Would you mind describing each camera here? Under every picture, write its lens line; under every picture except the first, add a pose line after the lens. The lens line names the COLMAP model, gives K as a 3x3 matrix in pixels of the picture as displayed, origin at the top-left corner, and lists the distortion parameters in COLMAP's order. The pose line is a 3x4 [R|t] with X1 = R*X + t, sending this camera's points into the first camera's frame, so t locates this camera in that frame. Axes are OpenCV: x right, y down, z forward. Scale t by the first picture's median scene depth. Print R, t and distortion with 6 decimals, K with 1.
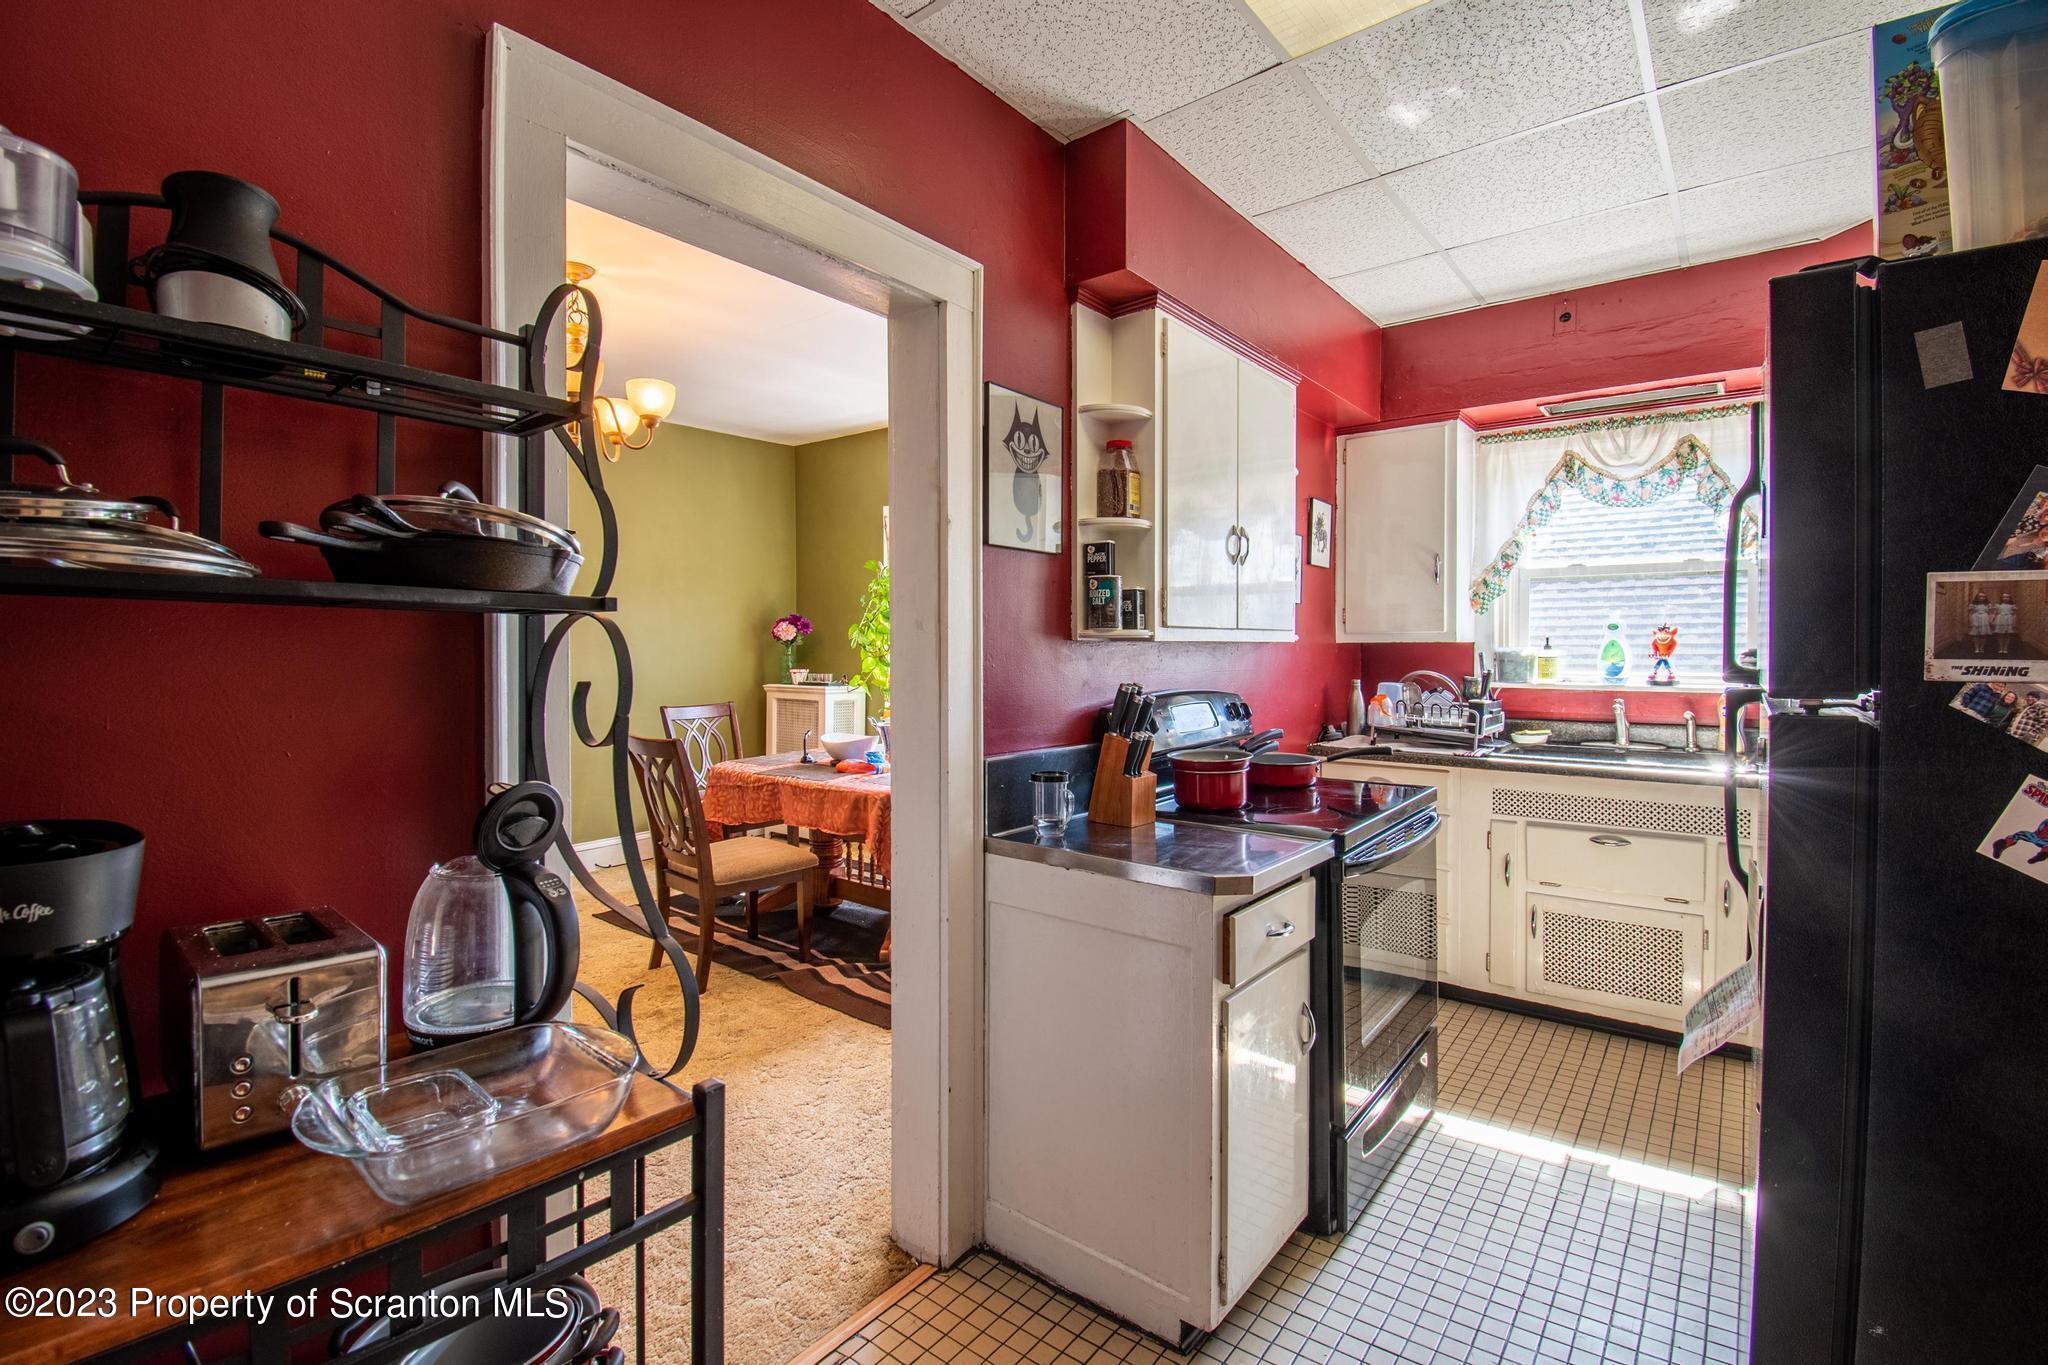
lens RADIAL K [[909.9, 0, 1025.5], [0, 909.9, 648.7], [0, 0, 1]] dist [0.010779, -0.000175]
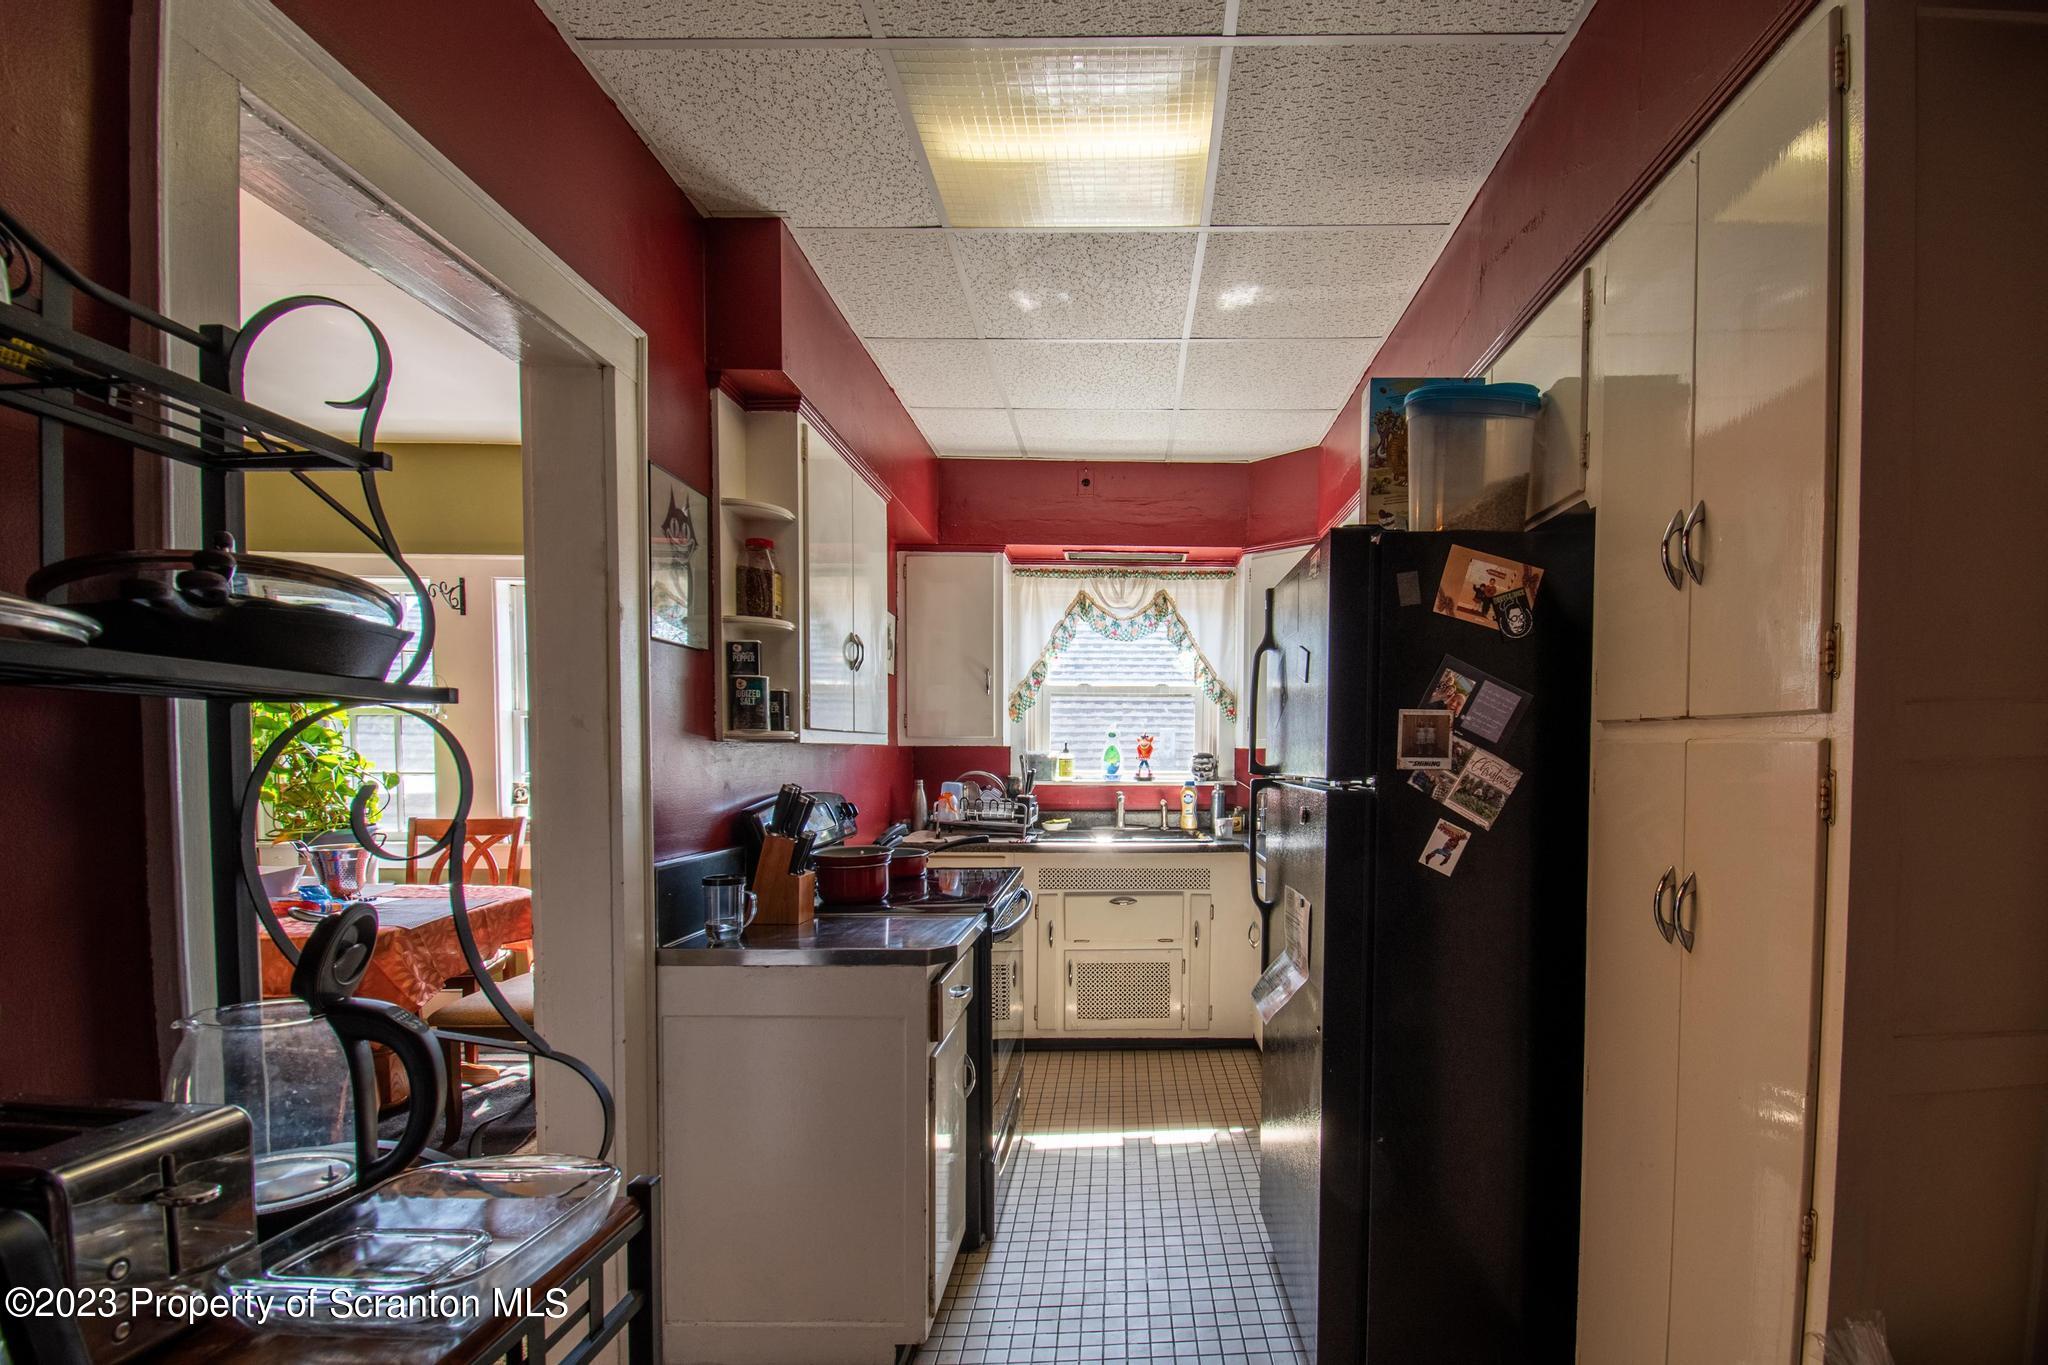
lens RADIAL K [[1019.7, 0, 1028.8], [0, 1019.7, 781.6], [0, 0, 1]] dist [0.000764, -0.000332]
pose [[0.798598, -0.012995, 0.601724, -0.333044], [-0.004188, 0.999623, 0.027147, 0.003057], [-0.601850, -0.024199, 0.798242, -0.063839]]
